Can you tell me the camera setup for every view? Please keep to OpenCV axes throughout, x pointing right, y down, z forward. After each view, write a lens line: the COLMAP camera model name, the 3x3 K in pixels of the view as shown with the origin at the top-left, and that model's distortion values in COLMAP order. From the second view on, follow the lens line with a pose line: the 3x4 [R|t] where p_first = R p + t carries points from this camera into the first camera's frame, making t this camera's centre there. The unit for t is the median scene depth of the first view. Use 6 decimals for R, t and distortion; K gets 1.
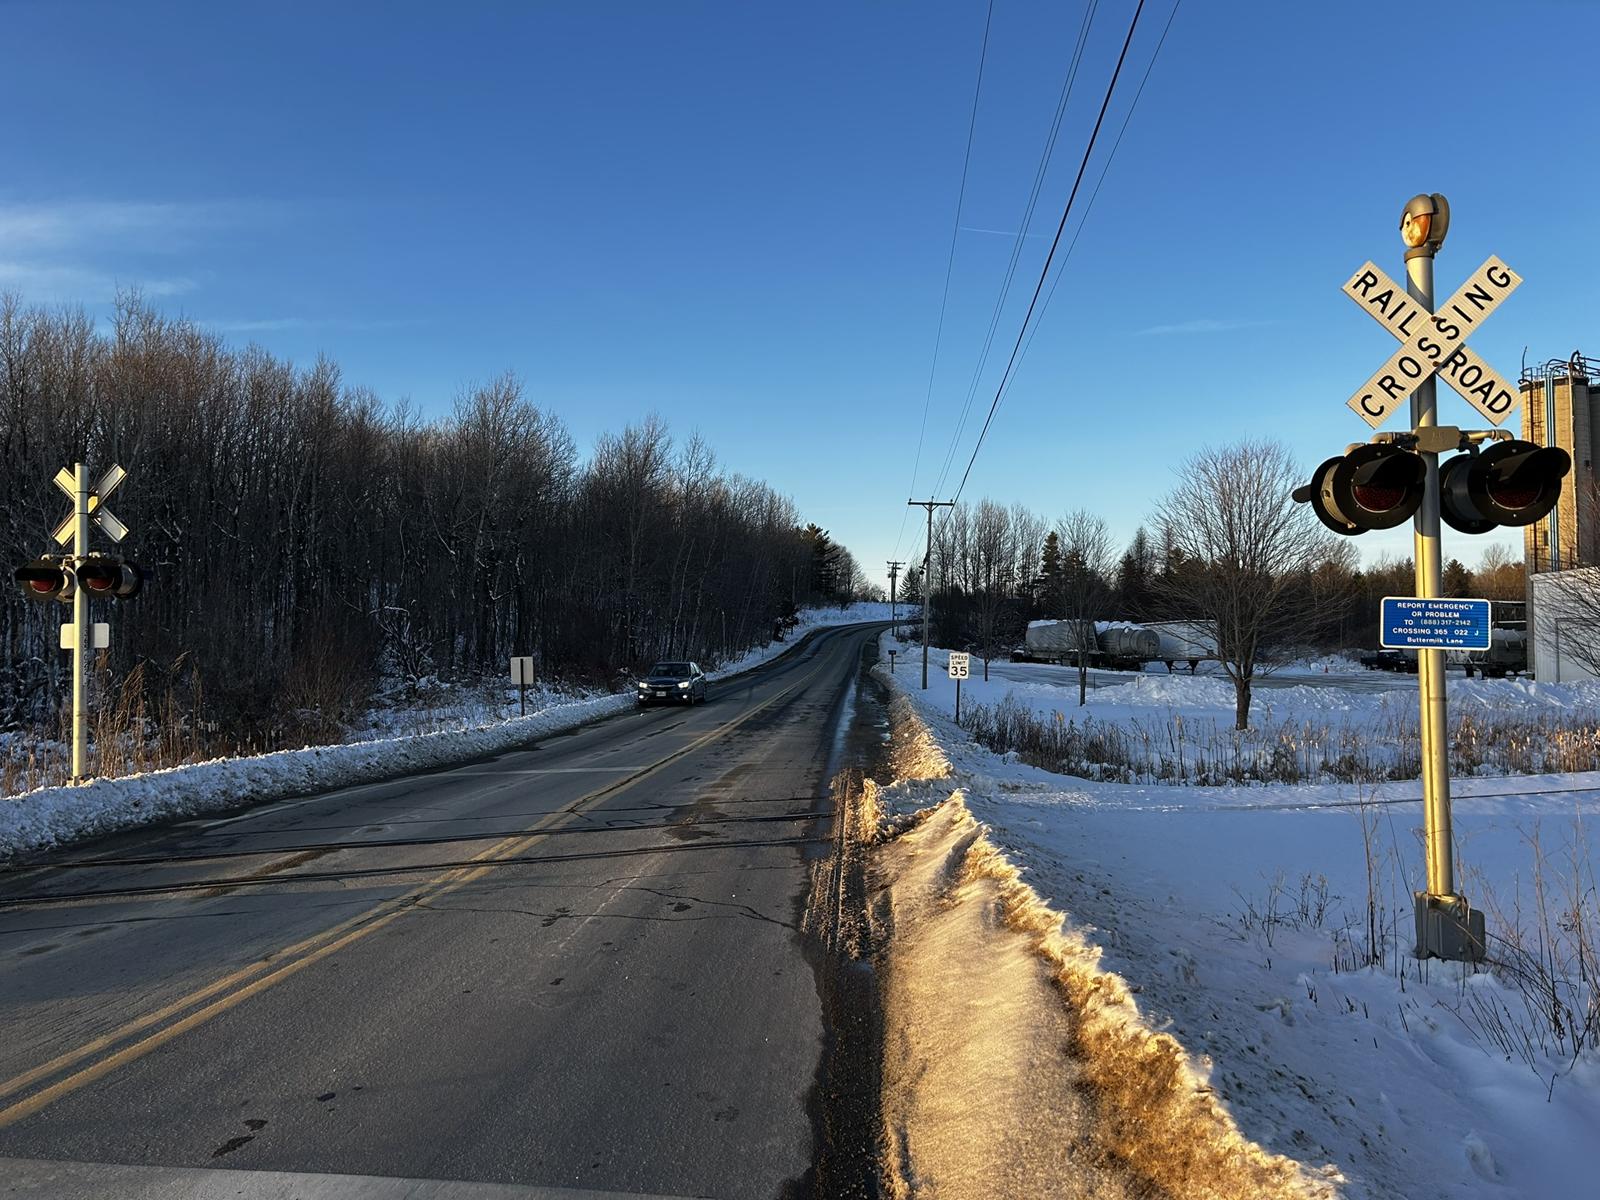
lens RADIAL K [[1145.5, 0, 794.6], [0, 1145.5, 576.5], [0, 0, 1]] dist [0.064521, -0.100675]
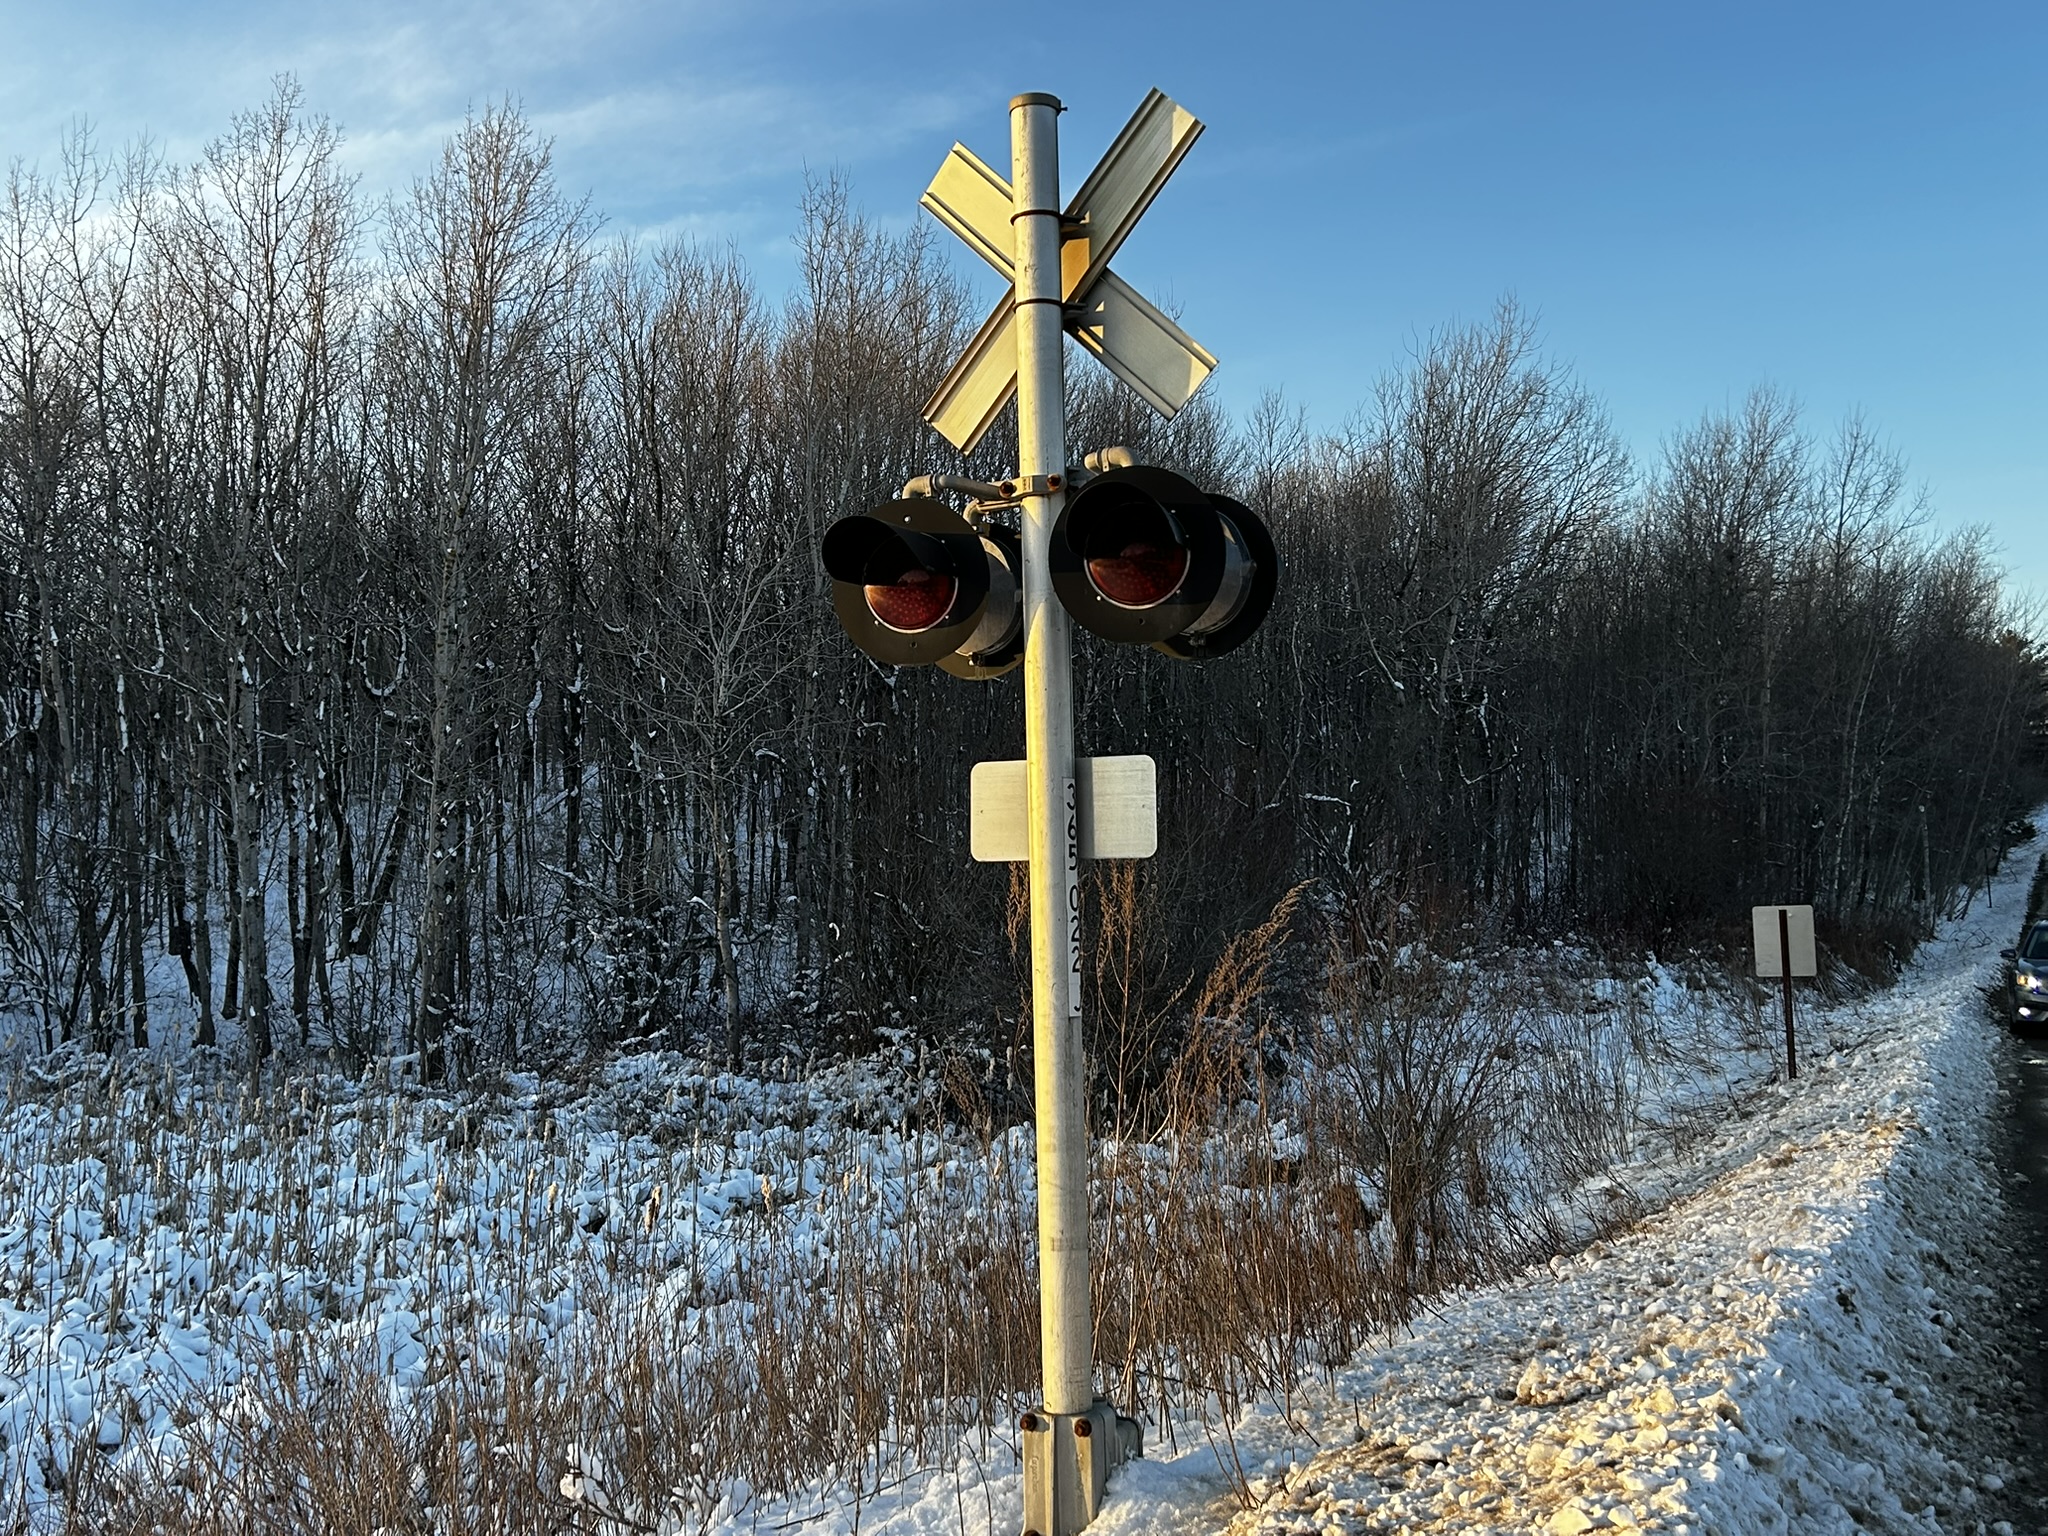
lens RADIAL K [[2133.1, 0, 1024.0], [0, 2133.1, 768.0], [0, 0, 1]] dist [-0.002213, -0.001406]
pose [[0.918520, -0.017834, -0.394972, -0.443756], [0.020231, 0.999794, 0.001905, 0.041325], [0.394857, -0.009740, 0.918691, 0.586524]]
